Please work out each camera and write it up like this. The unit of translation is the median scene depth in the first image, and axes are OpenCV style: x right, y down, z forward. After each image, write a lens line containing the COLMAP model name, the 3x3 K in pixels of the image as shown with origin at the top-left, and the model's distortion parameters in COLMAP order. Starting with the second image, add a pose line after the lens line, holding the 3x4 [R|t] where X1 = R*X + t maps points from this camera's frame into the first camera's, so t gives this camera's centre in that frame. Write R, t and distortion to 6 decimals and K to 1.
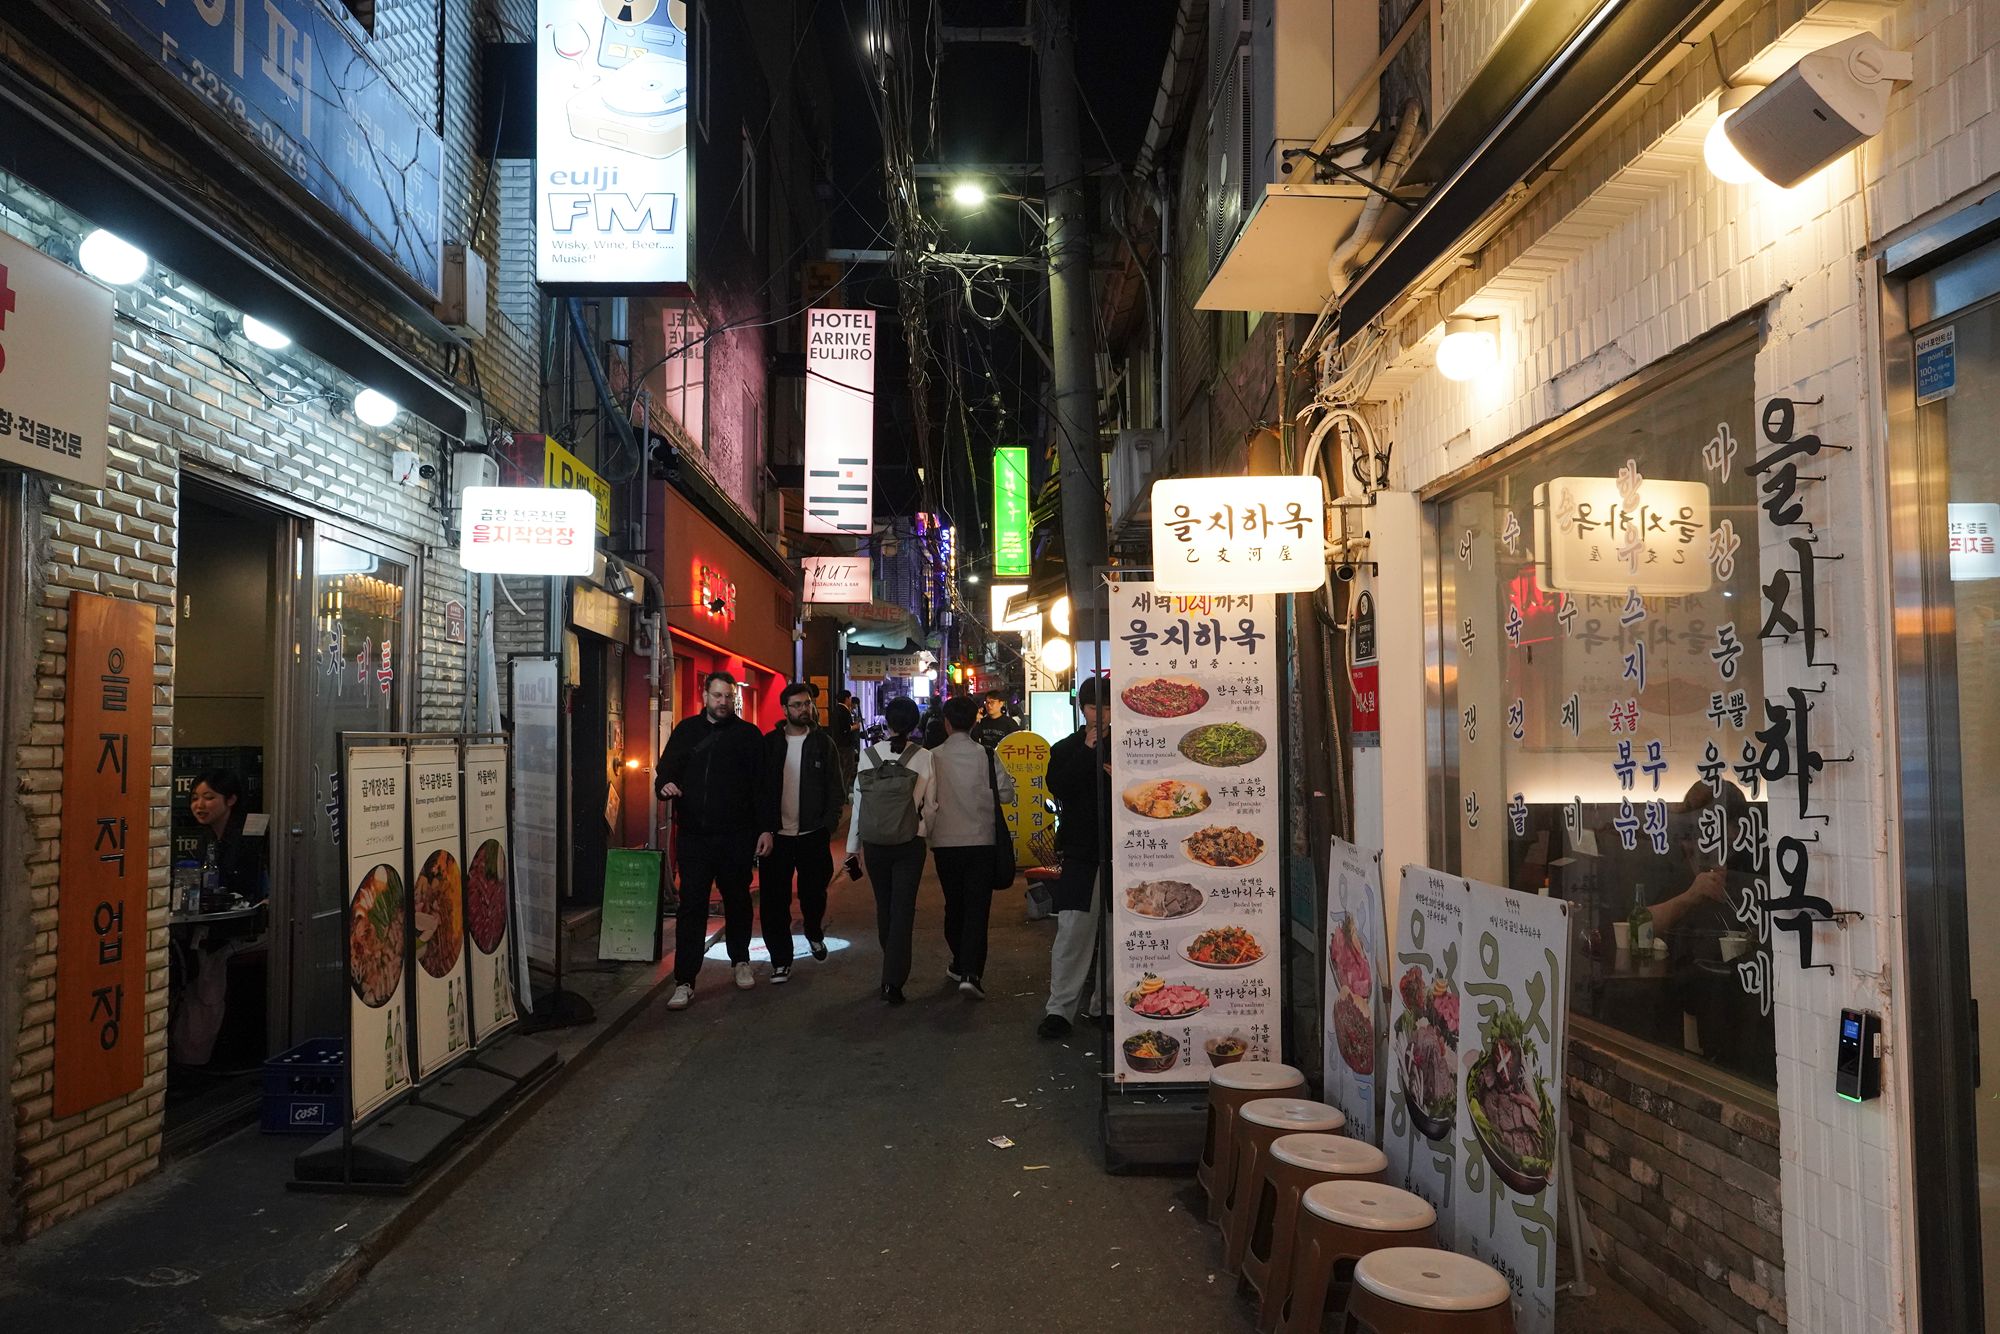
lens RADIAL K [[1398.4, 0, 1031.5], [0, 1398.4, 633.9], [0, 0, 1]] dist [-0.031907, 0.000235]
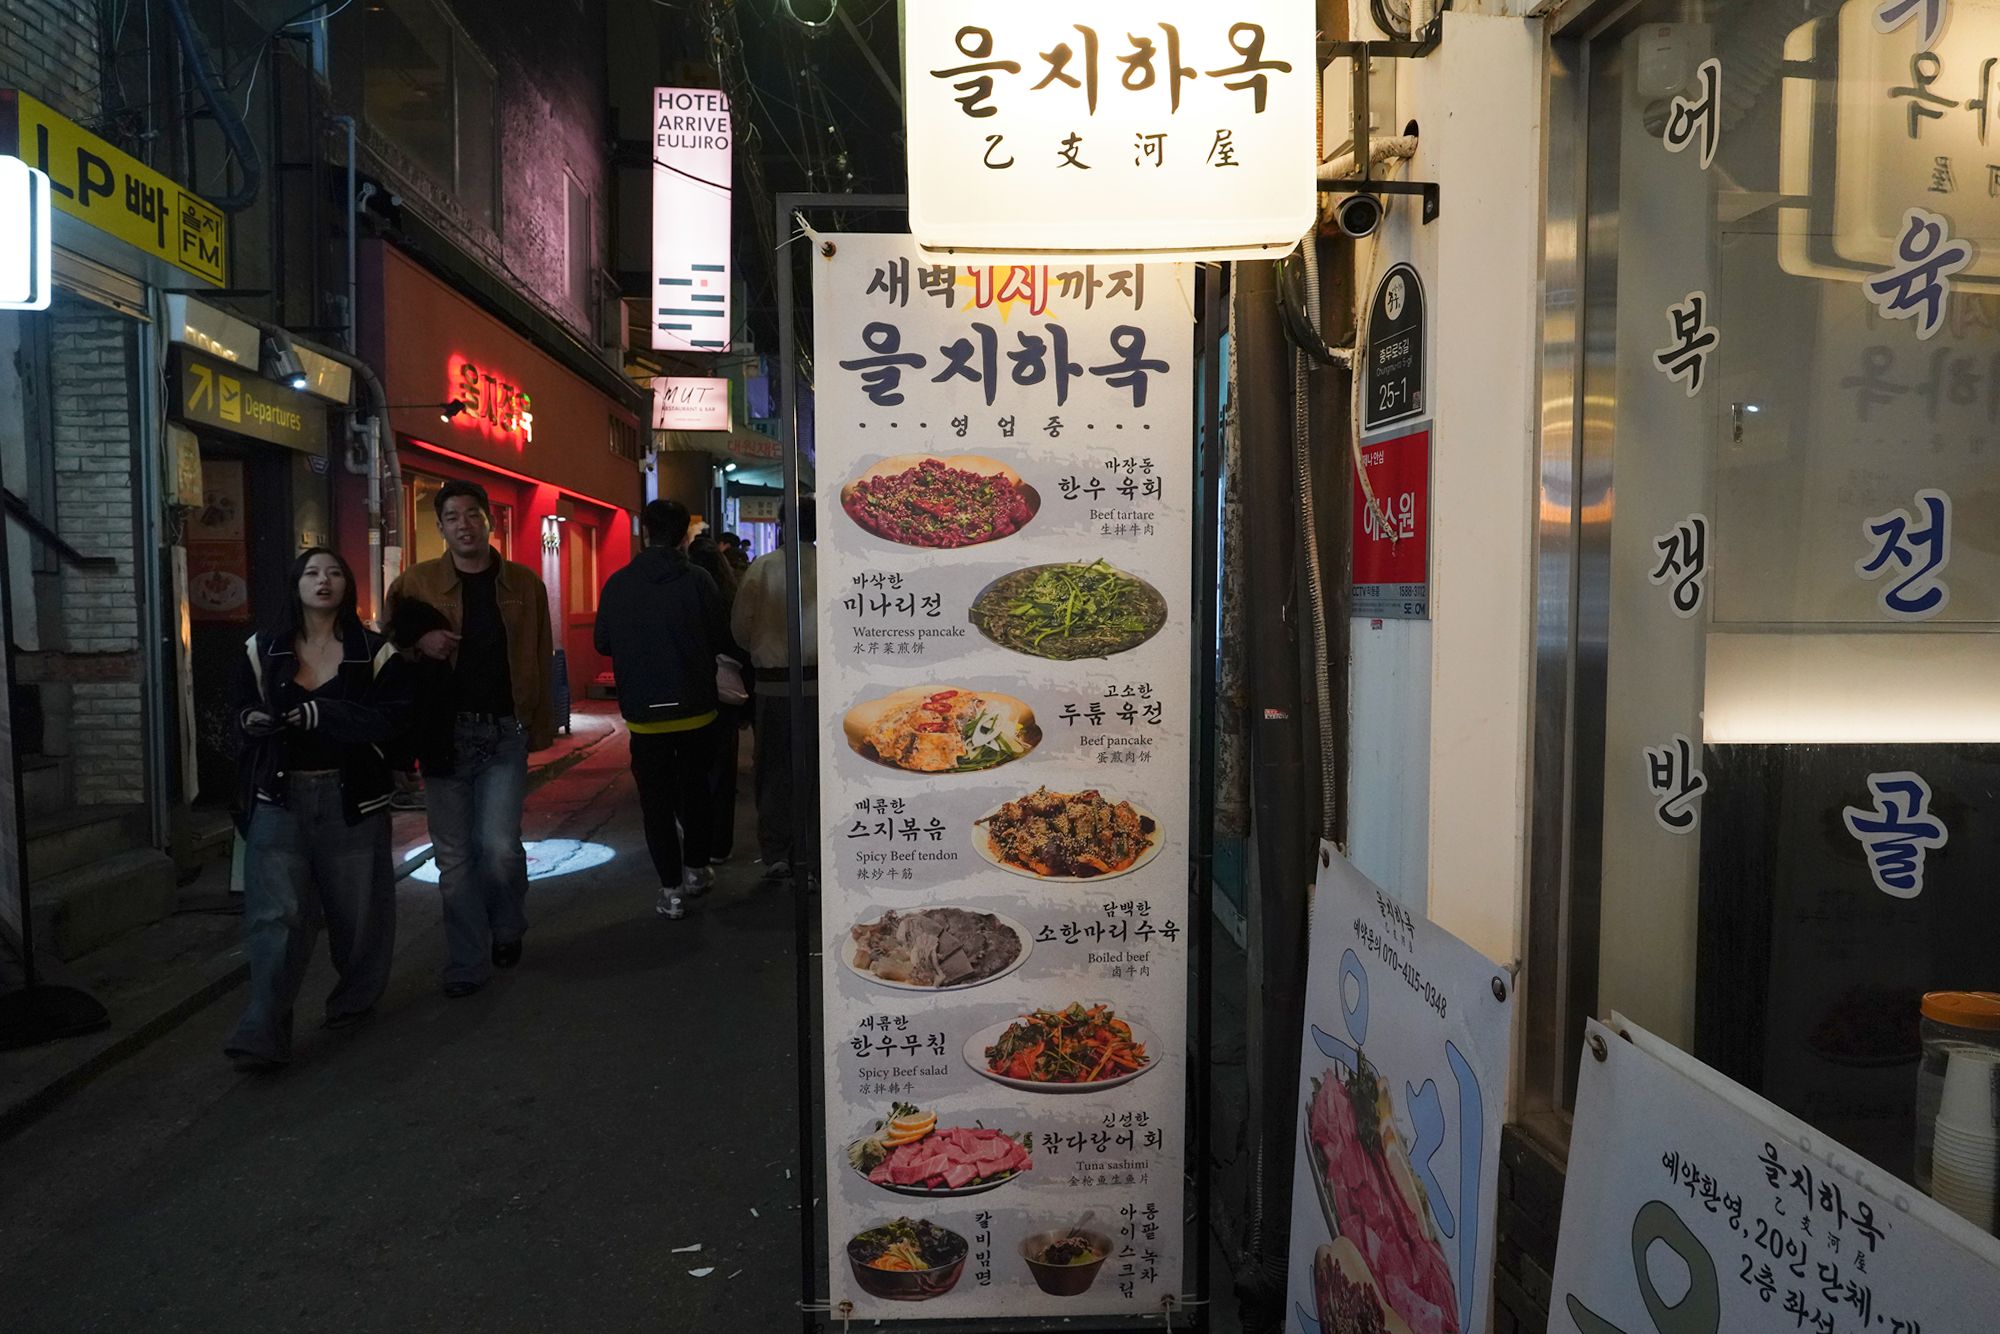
lens RADIAL K [[1398.4, 0, 1031.5], [0, 1398.4, 633.9], [0, 0, 1]] dist [-0.031907, 0.000235]
pose [[0.997564, 0.005909, 0.069512, 0.093617], [-0.013531, 0.993873, 0.109695, 0.037888], [-0.068438, -0.110368, 0.991532, 0.556470]]
